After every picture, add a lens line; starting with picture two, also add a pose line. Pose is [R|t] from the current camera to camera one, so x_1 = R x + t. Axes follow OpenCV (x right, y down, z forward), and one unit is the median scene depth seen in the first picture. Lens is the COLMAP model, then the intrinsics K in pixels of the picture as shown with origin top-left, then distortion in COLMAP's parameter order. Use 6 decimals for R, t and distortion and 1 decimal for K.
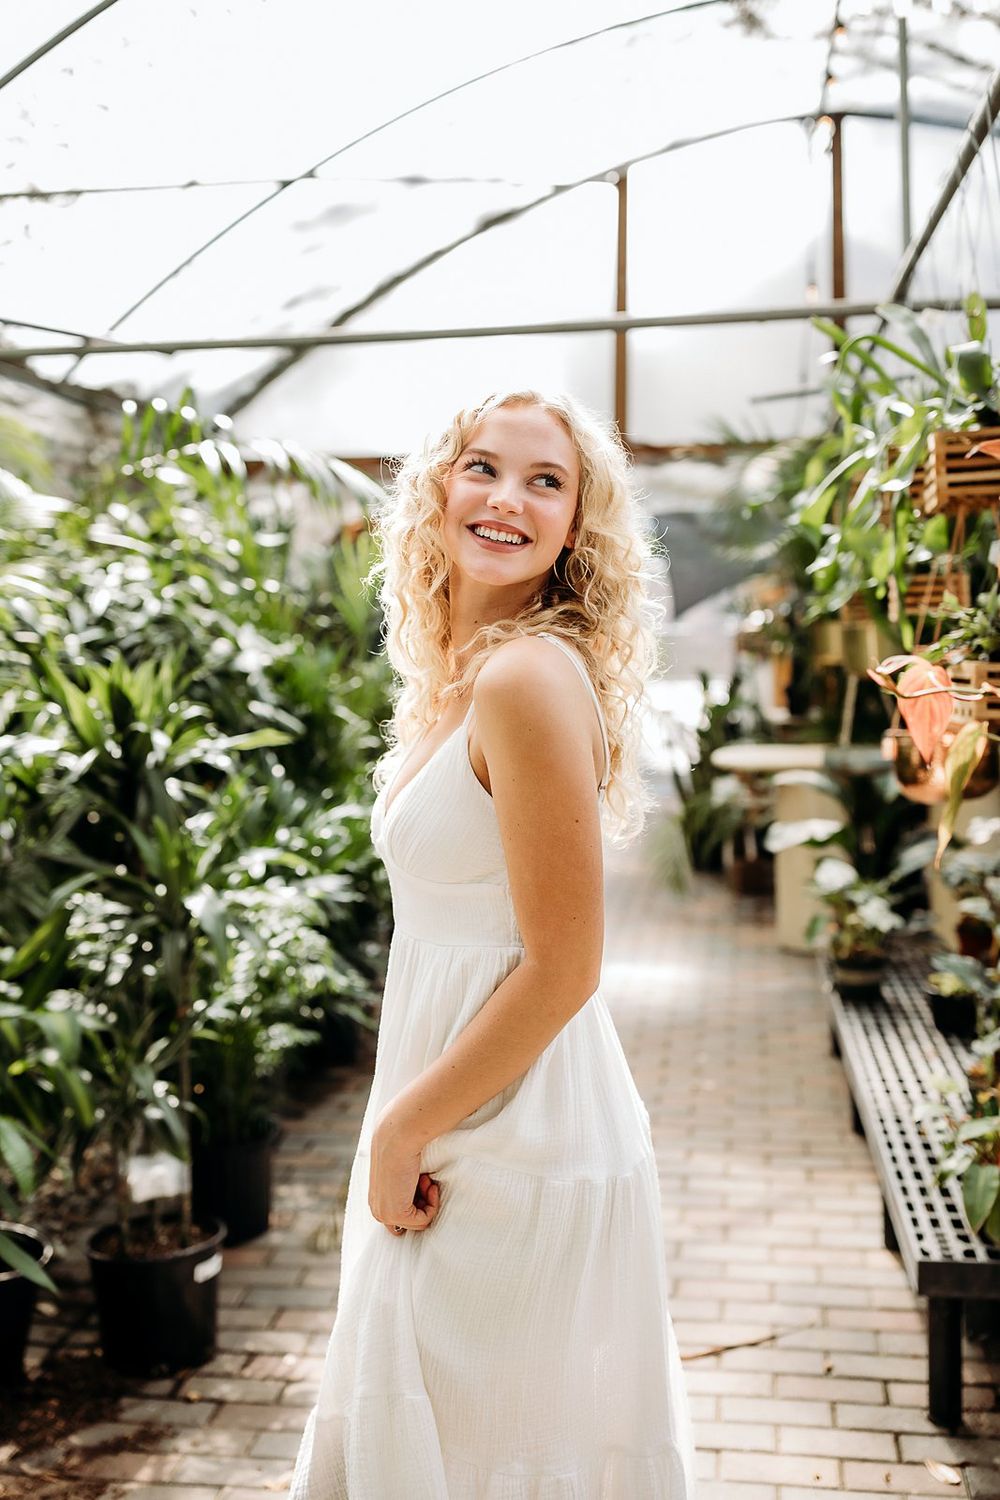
lens RADIAL K [[1634.4, 0, 568.2], [0, 1634.4, 792.2], [0, 0, 1]] dist [0.004595, 0.008194]
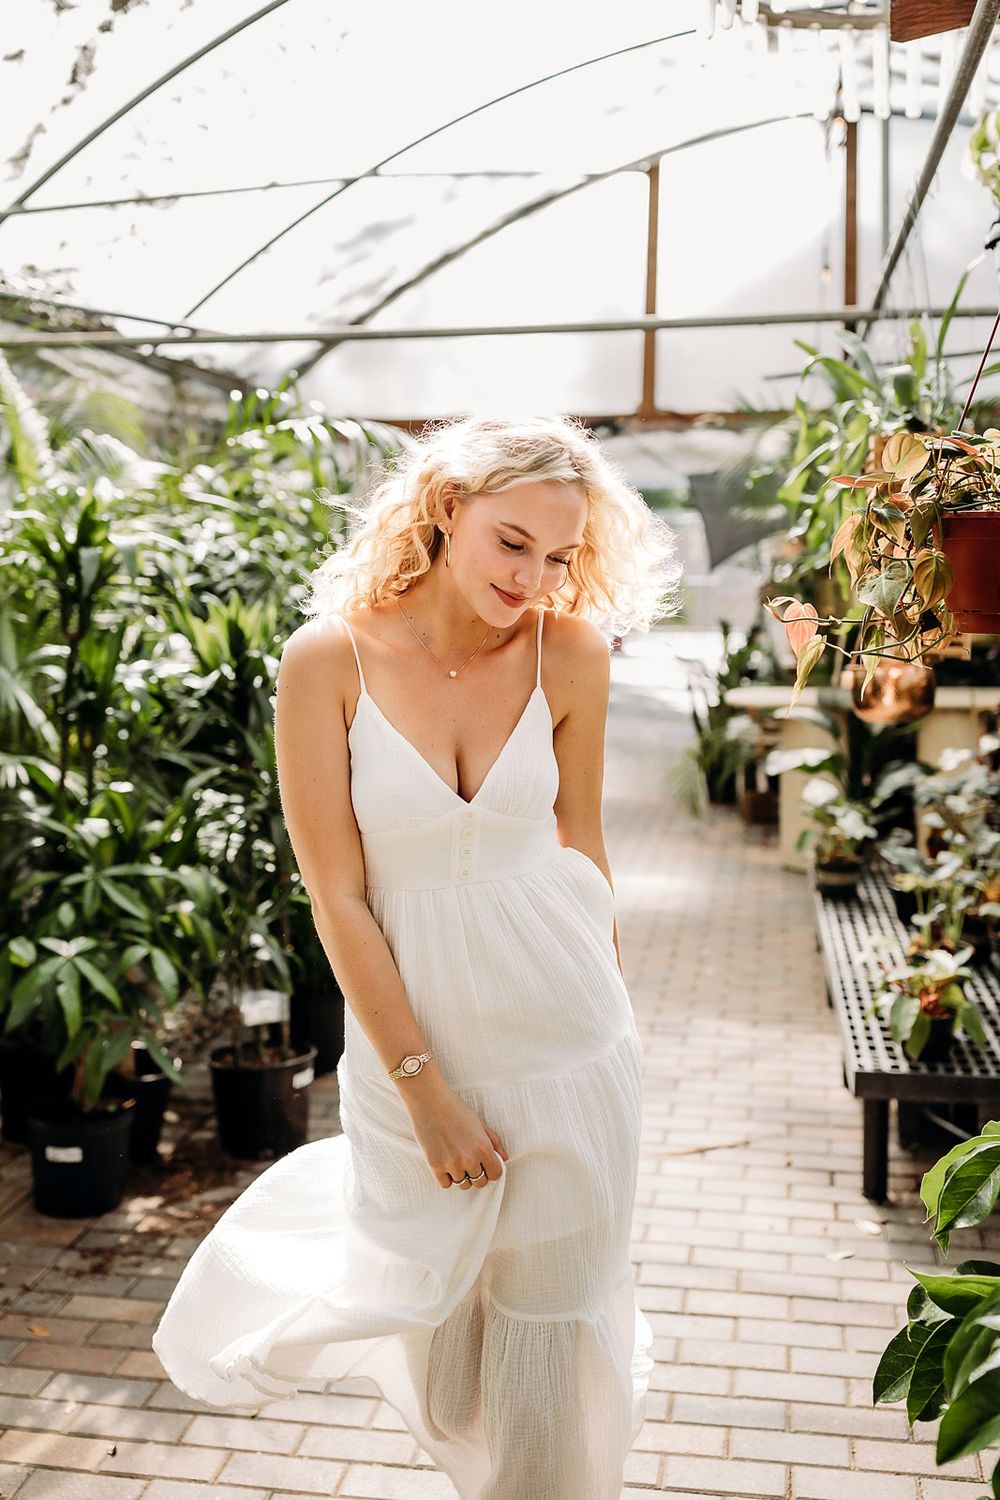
lens RADIAL K [[1860.2, 0, 532.3], [0, 1860.2, 752.8], [0, 0, 1]] dist [-0.031830, -0.055267]
pose [[0.999148, 0.016469, -0.037835, 0.006785], [-0.016668, 0.999849, -0.004942, 0.032189], [0.037748, 0.005569, 0.999272, -0.342614]]
